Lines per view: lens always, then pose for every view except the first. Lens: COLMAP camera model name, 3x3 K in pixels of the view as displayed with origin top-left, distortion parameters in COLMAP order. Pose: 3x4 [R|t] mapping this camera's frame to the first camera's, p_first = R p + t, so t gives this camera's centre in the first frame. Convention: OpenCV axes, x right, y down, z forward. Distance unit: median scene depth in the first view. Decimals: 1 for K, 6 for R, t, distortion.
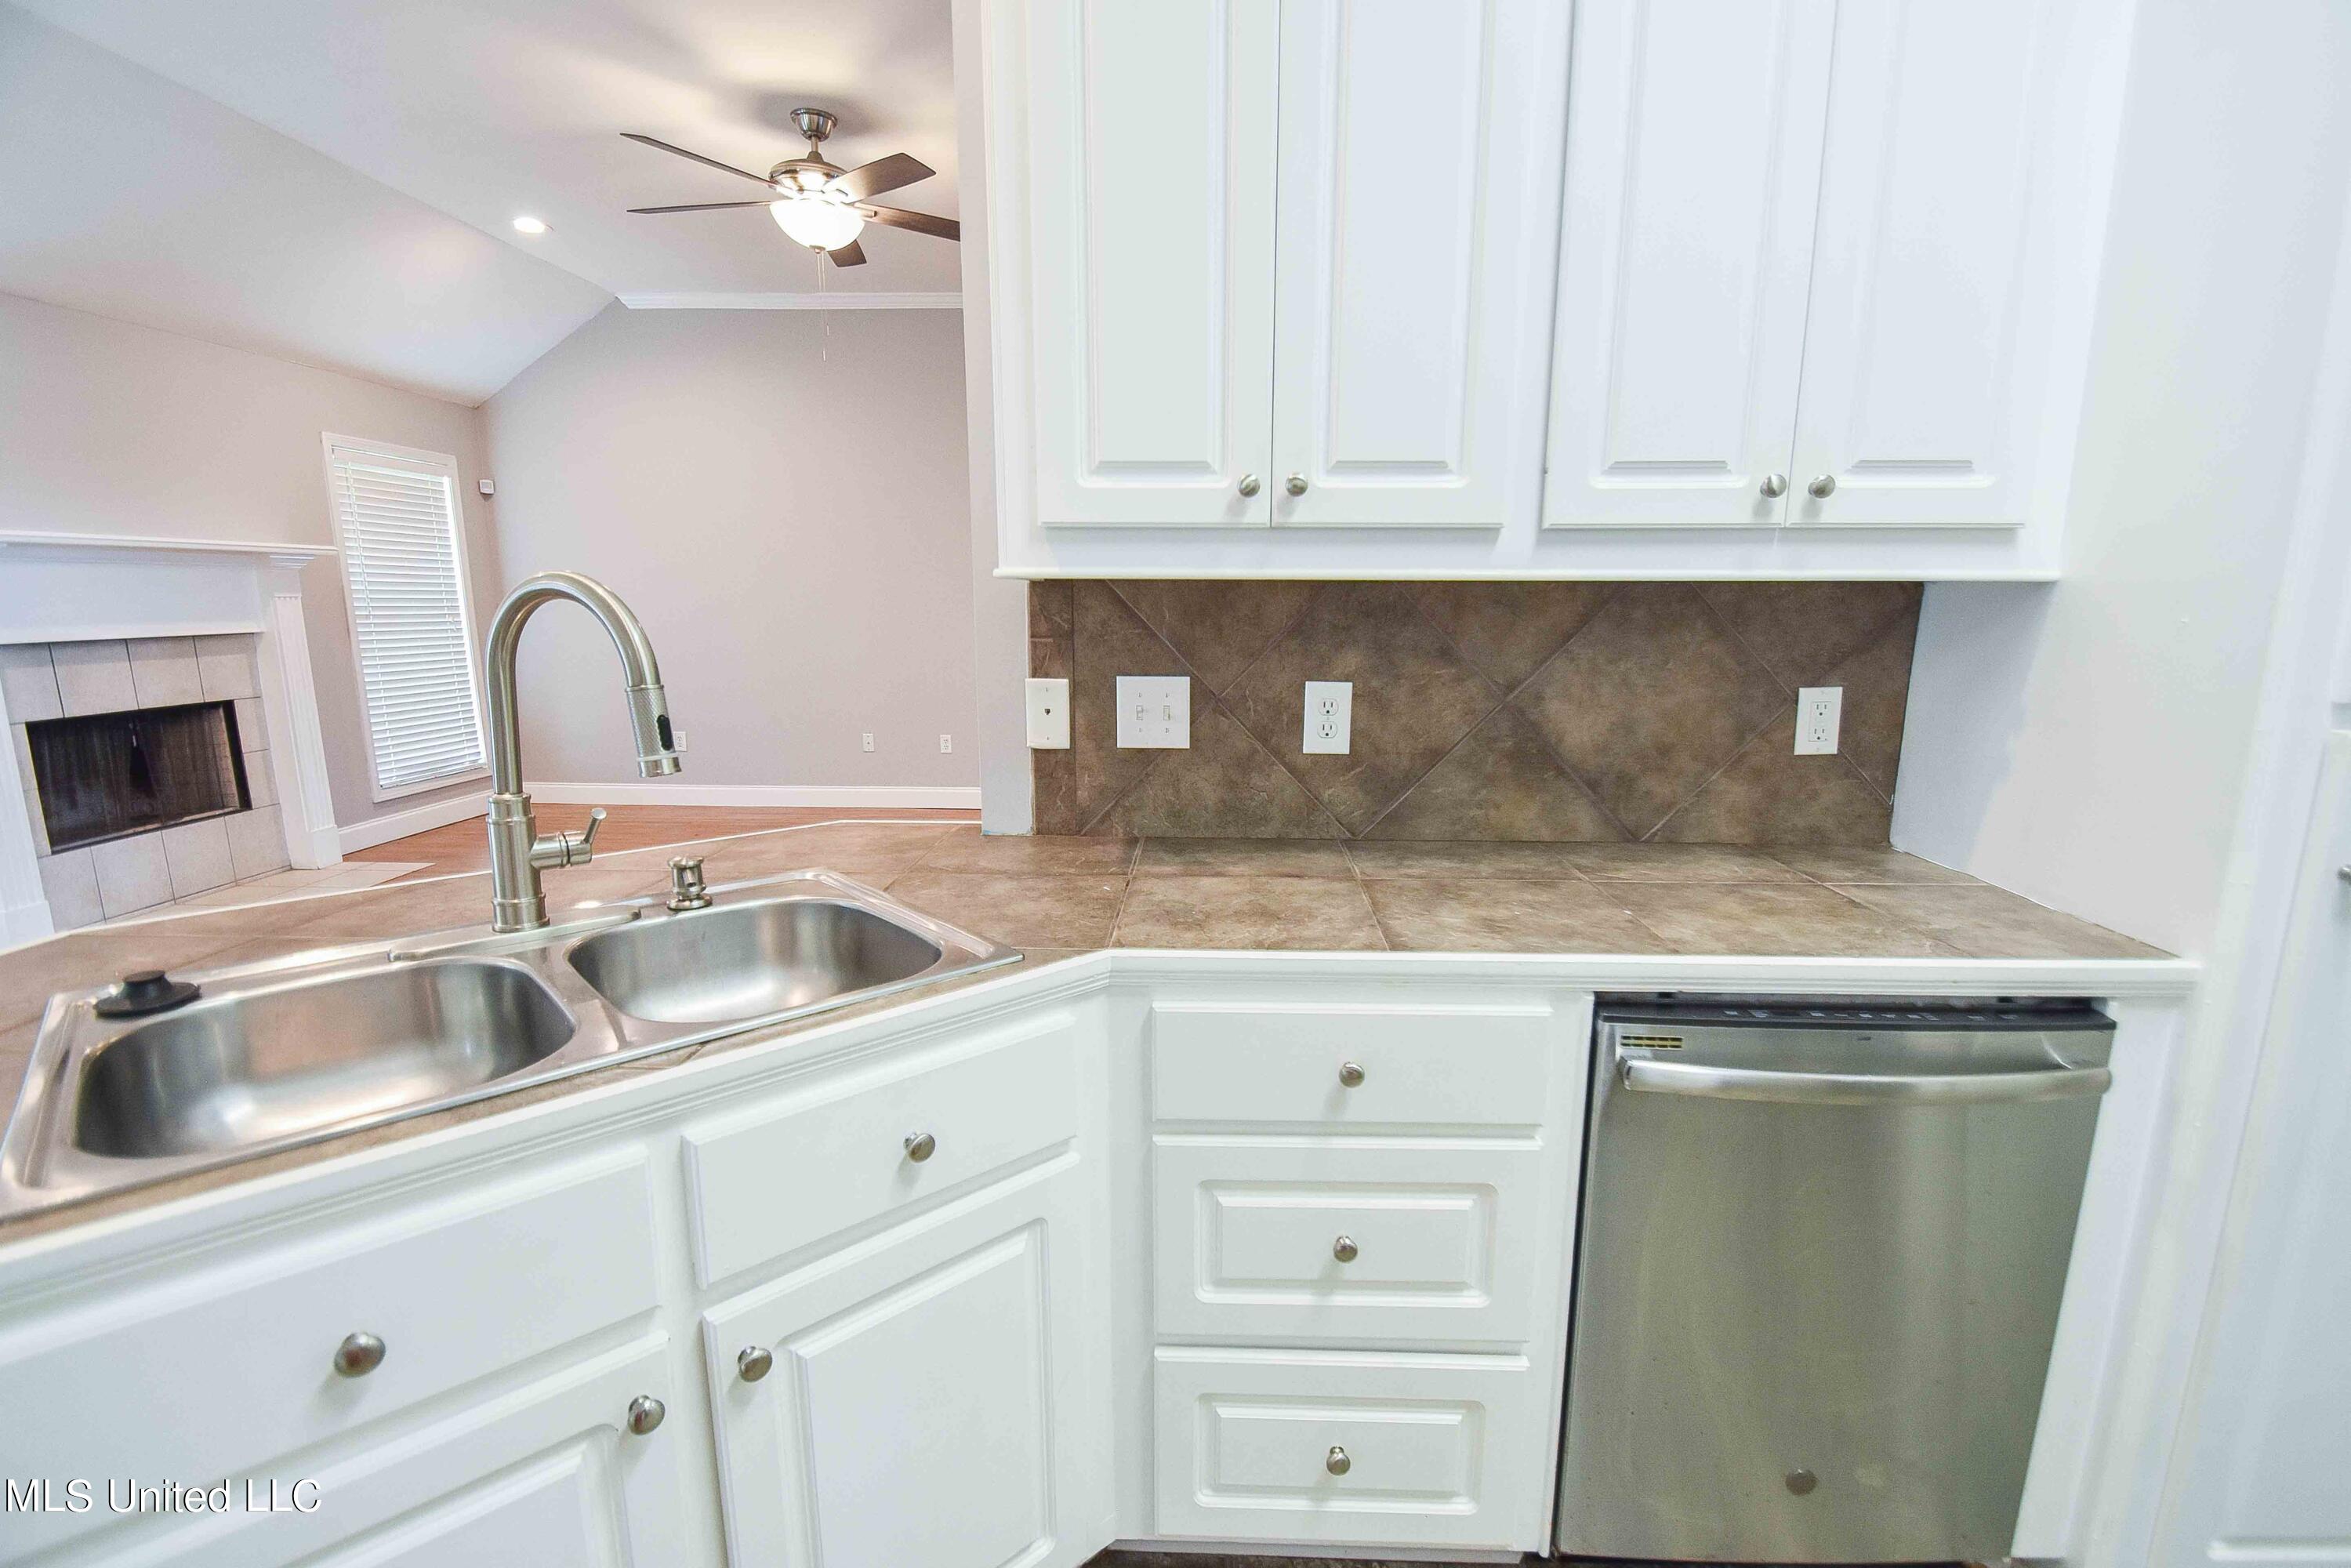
lens RADIAL K [[1093.7, 0, 1209.2], [0, 1093.7, 813.8], [0, 0, 1]] dist [0.014219, -0.011106]
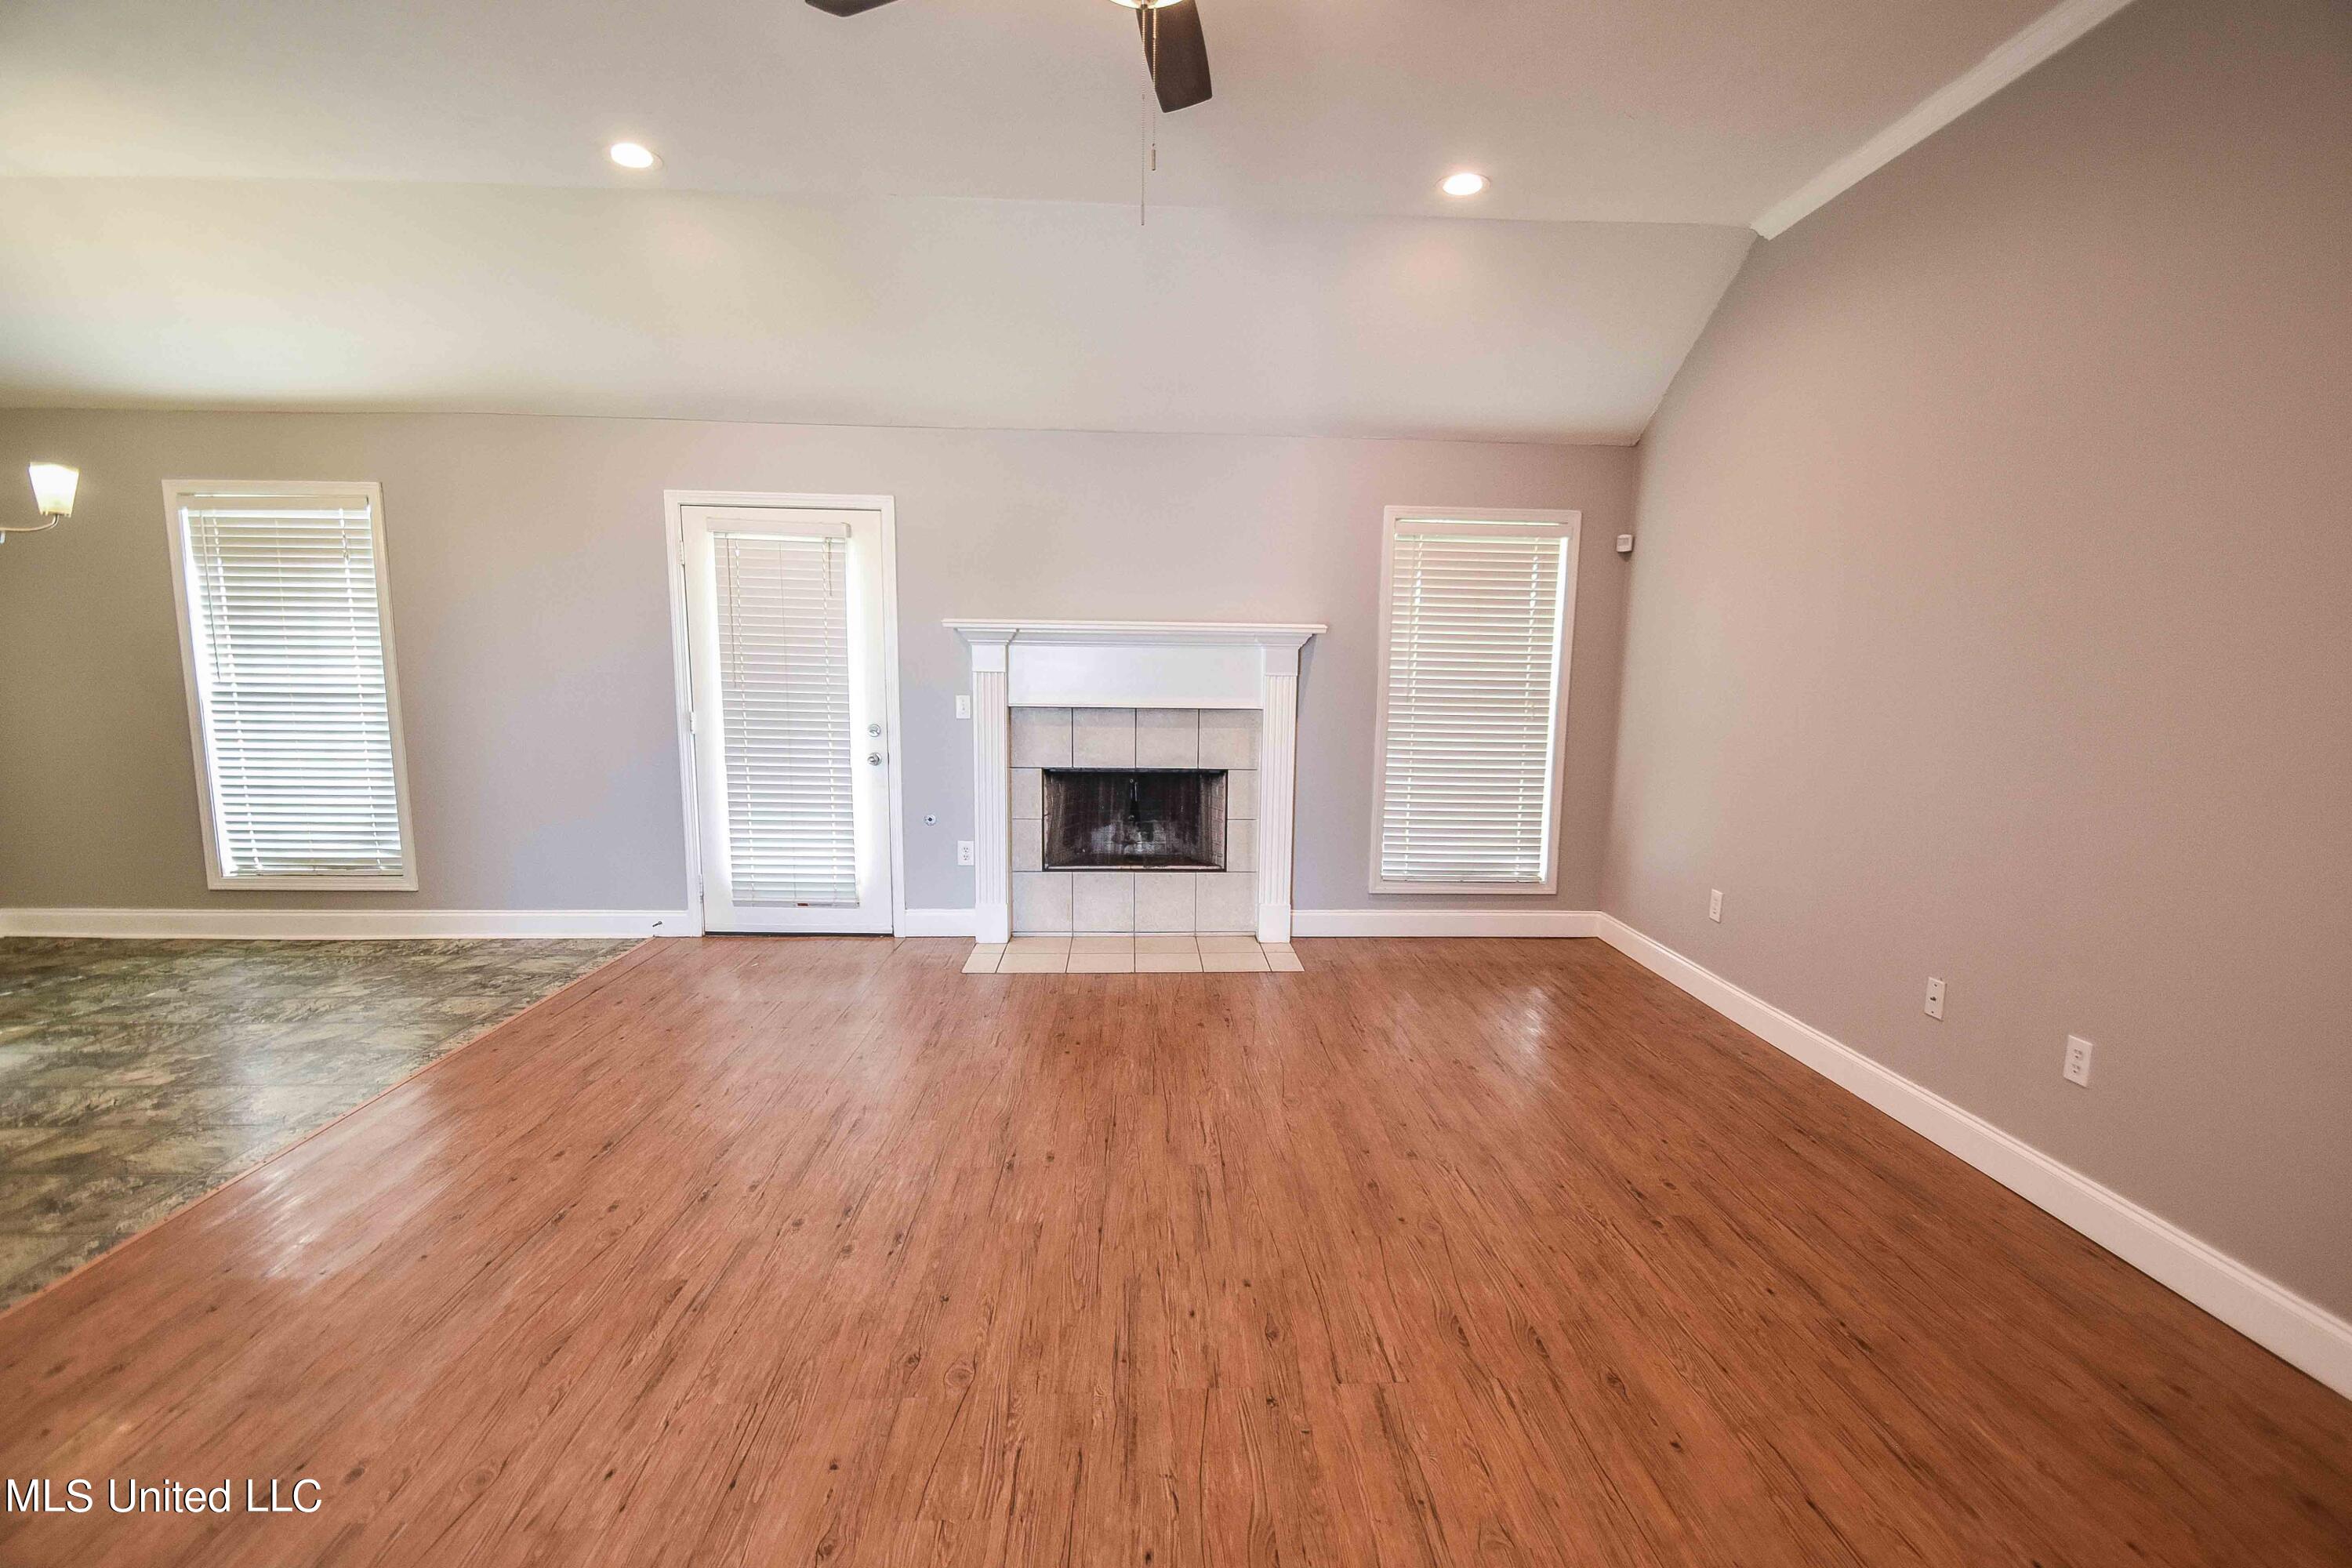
lens RADIAL K [[1073.8, 0, 1173.0], [0, 1073.8, 825.4], [0, 0, 1]] dist [0.020803, -0.021061]
pose [[0.063043, 0.147327, -0.987077, 0.161053], [-0.210072, 0.968844, 0.131189, -0.179903], [0.975651, 0.199087, 0.092028, 0.872110]]
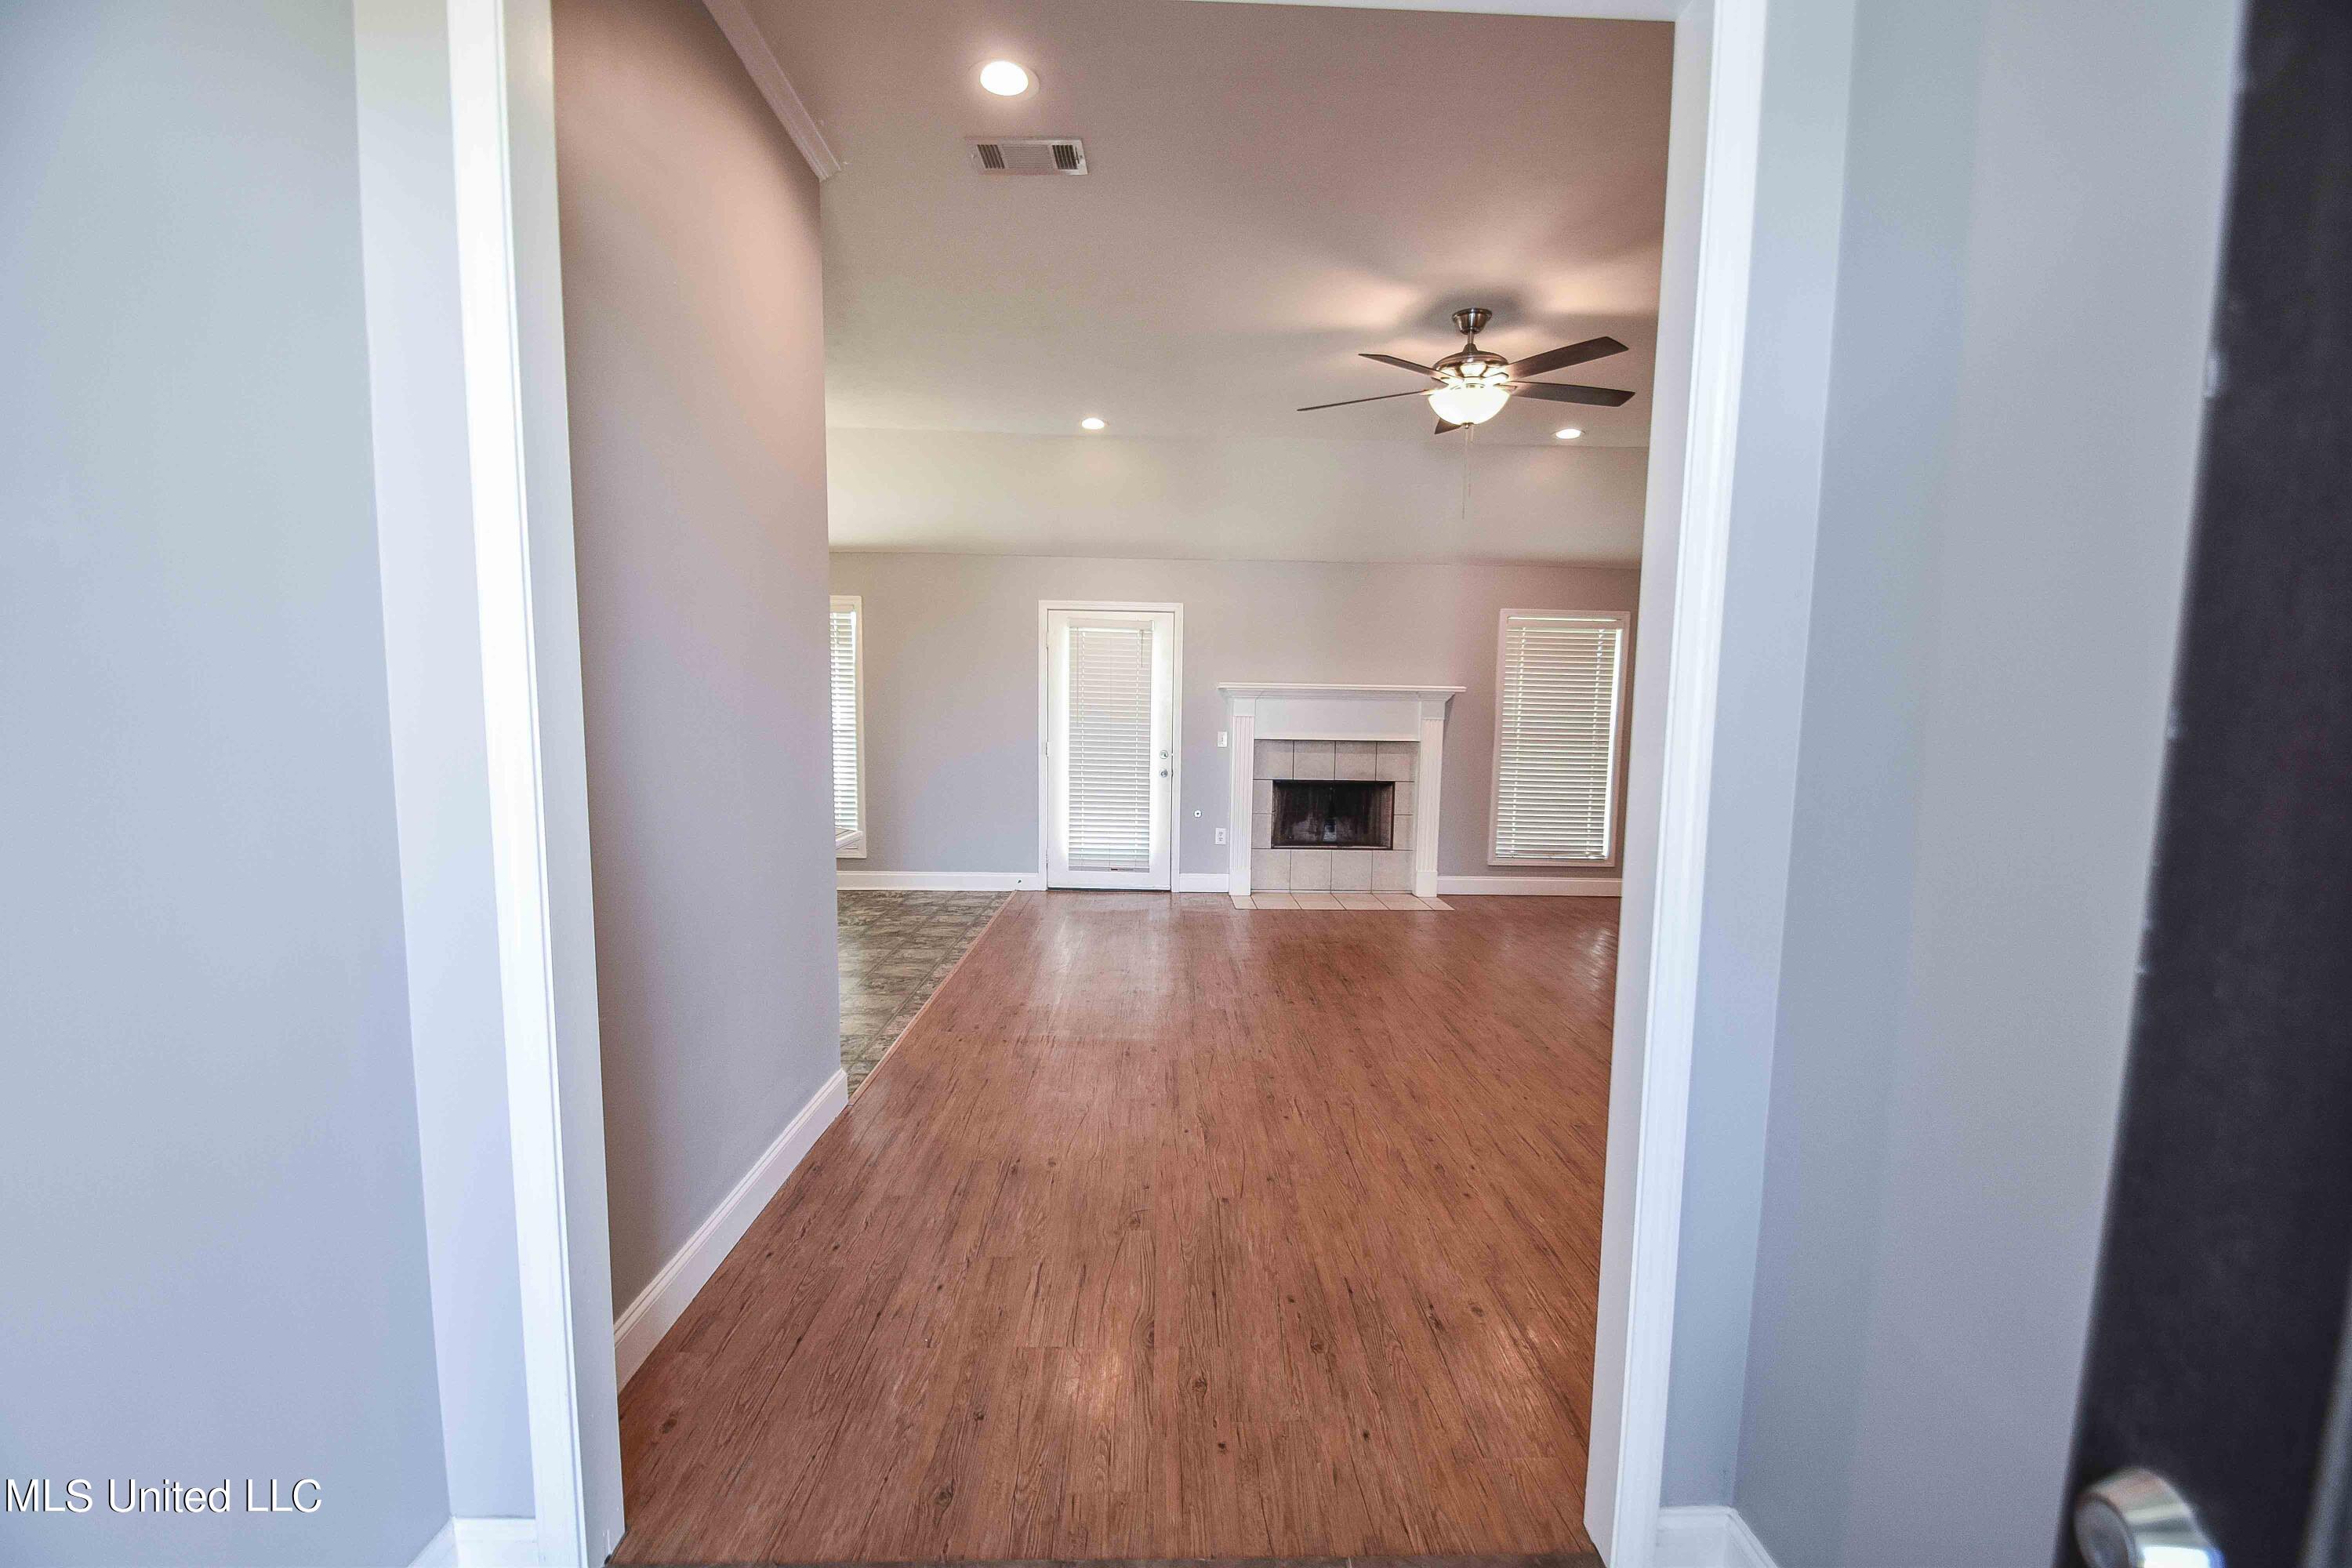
lens RADIAL K [[1045.2, 0, 1172.3], [0, 1045.2, 826.2], [0, 0, 1]] dist [0.019923, -0.021771]
pose [[0.046729, 0.110161, -0.992815, 0.646489], [-0.212601, 0.972225, 0.097870, -0.122335], [0.976021, 0.206500, 0.068851, 0.593550]]
